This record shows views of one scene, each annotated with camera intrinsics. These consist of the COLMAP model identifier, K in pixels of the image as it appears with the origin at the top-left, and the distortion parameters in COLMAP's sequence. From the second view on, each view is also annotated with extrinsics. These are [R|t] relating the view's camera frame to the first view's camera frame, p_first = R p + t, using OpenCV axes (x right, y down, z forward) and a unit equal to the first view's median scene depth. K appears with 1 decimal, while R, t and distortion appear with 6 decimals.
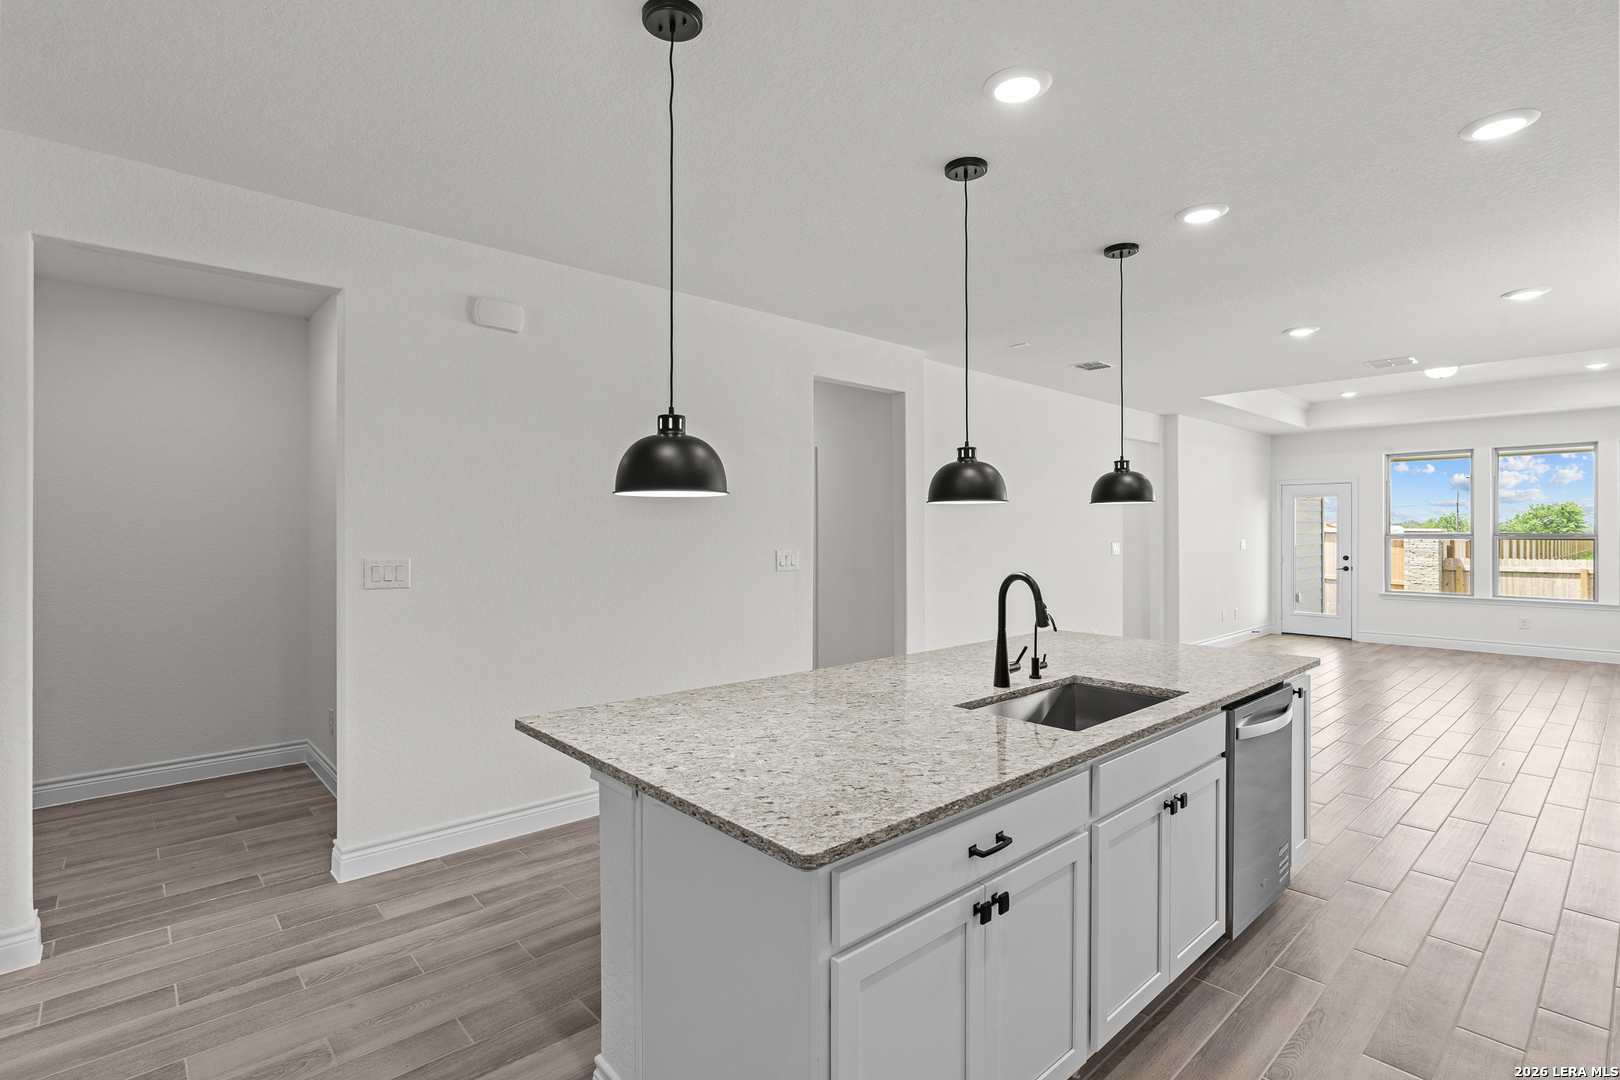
lens RADIAL K [[771.8, 0, 801.7], [0, 771.8, 530.6], [0, 0, 1]] dist [0.001431, 0.001226]
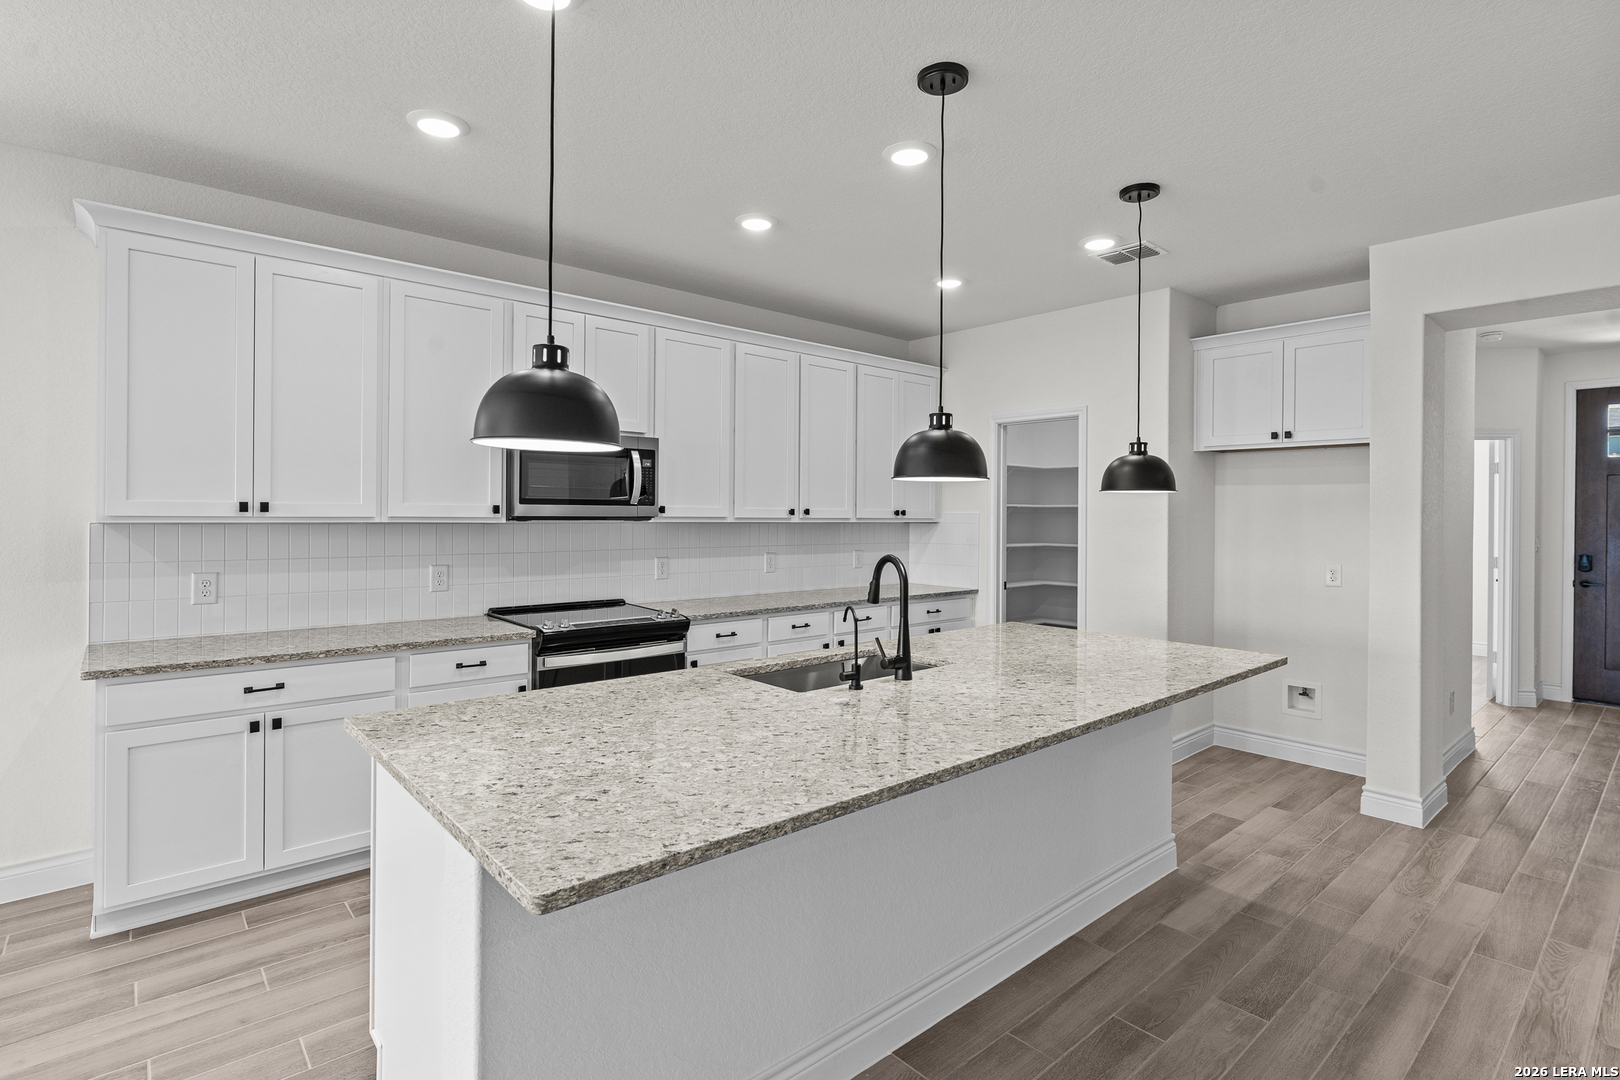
lens RADIAL K [[787.7, 0, 810.6], [0, 787.7, 515.5], [0, 0, 1]] dist [-0.006599, 0.000045]
pose [[-0.999766, -0.006668, 0.020591, 0.097648], [-0.006667, 0.999978, 0.000121, 0.000290], [-0.020591, -0.000016, -0.999788, 0.540522]]
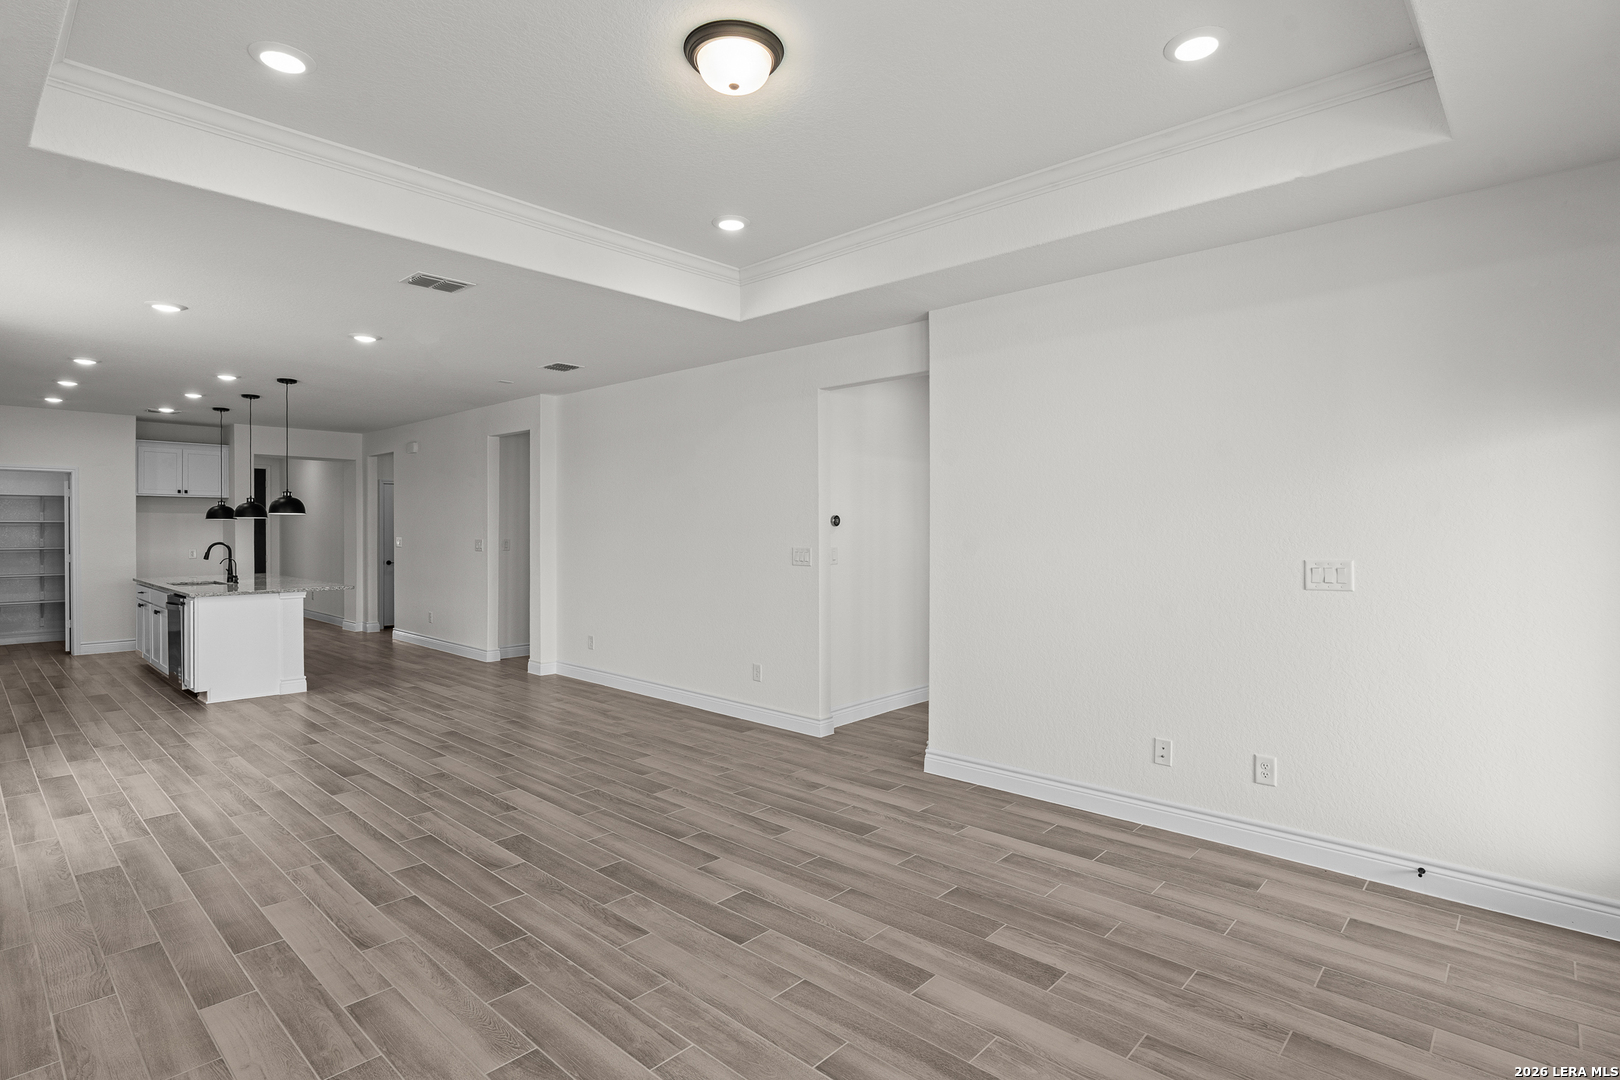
lens RADIAL K [[802.0, 0, 803.0], [0, 802.0, 539.4], [0, 0, 1]] dist [-0.002586, -0.000950]
pose [[0.085492, 0.015412, -0.996220, 0.939700], [-0.000580, 0.999881, 0.015419, -0.002509], [0.996339, -0.000740, 0.085491, 0.792282]]
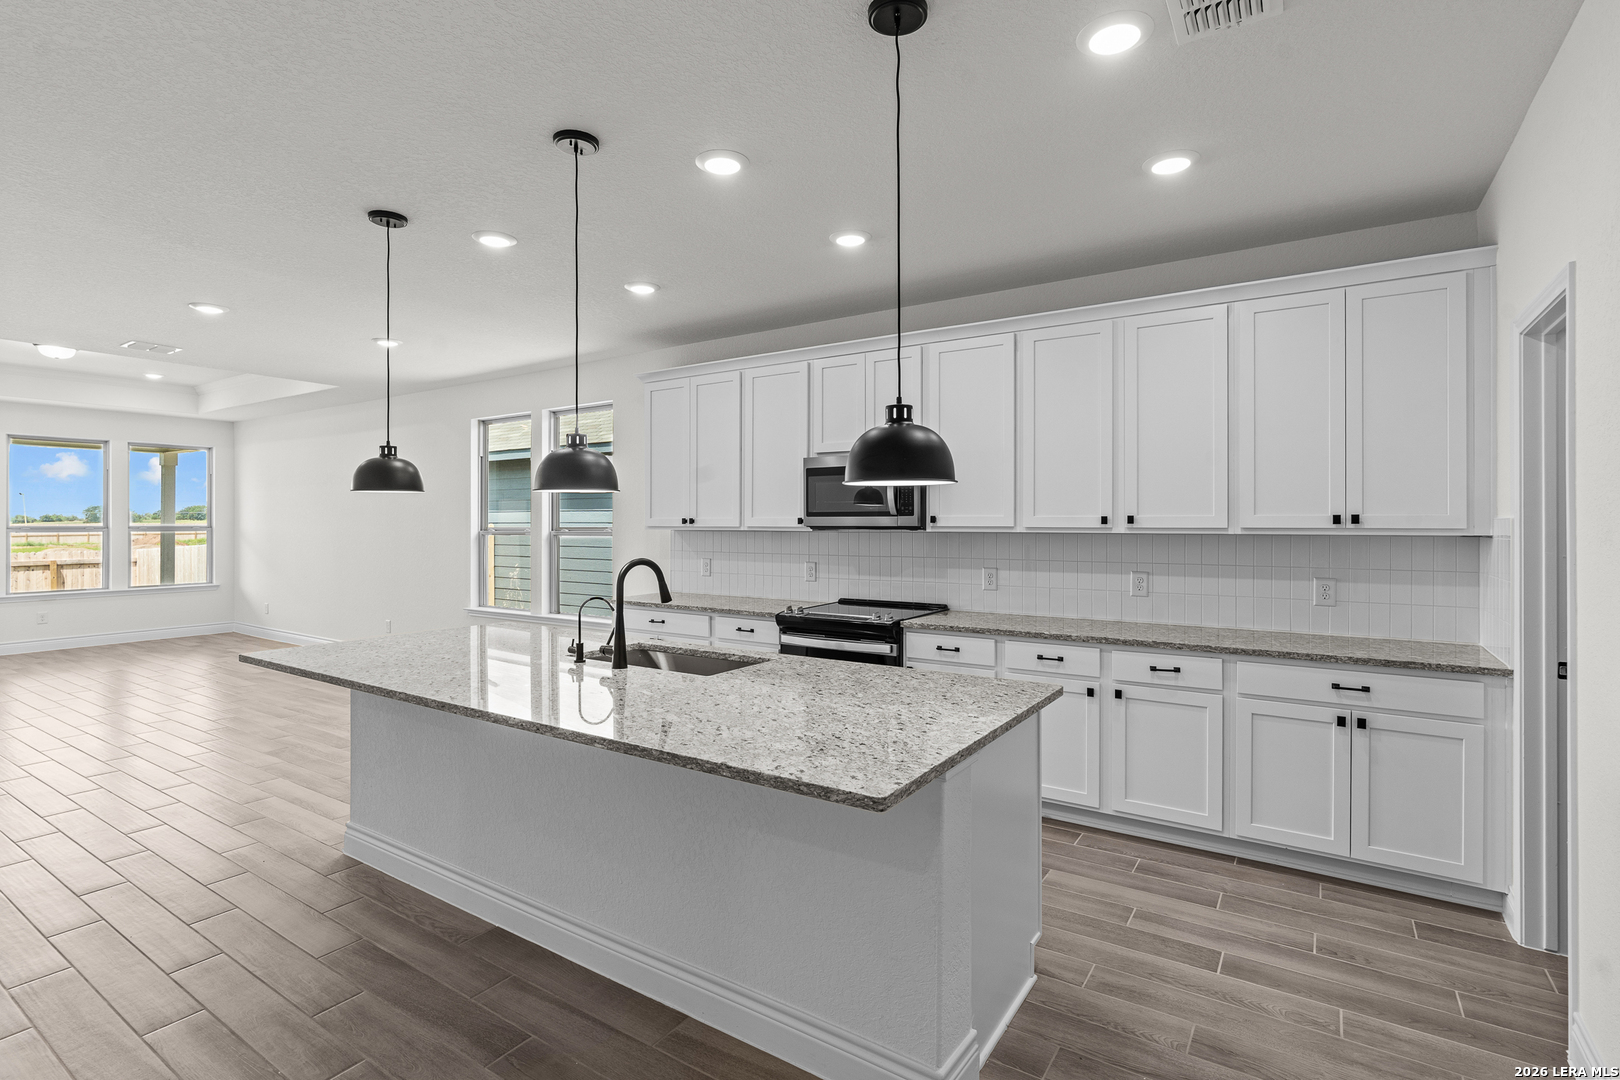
lens RADIAL K [[779.1, 0, 804.2], [0, 779.1, 521.4], [0, 0, 1]] dist [-0.003373, 0.002079]
pose [[-0.238322, 0.003005, 0.971181, -0.228520], [-0.000373, 0.999995, -0.003186, 0.000273], [-0.971186, -0.001122, -0.238320, 0.281054]]
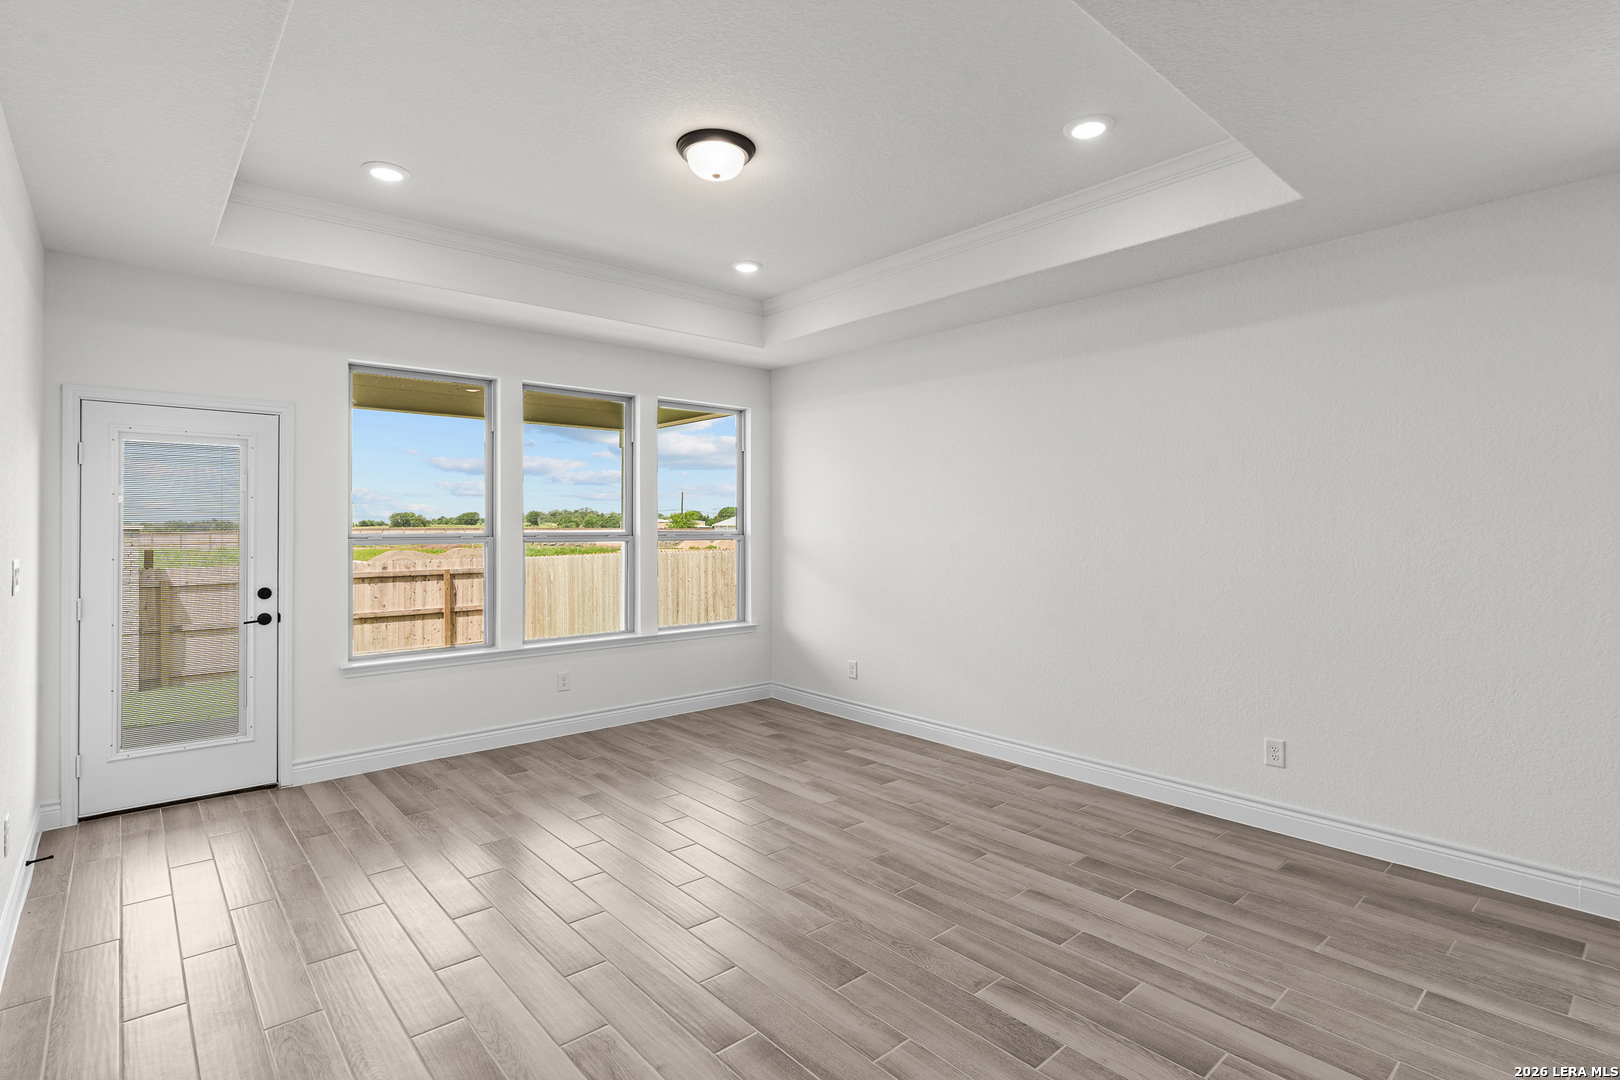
lens RADIAL K [[779.1, 0, 804.2], [0, 779.1, 521.4], [0, 0, 1]] dist [-0.003373, 0.002079]
pose [[0.016734, 0.008927, 0.999820, 0.308086], [-0.000568, 0.999960, -0.008919, 0.000346], [-0.999860, -0.000418, 0.016739, 0.746966]]
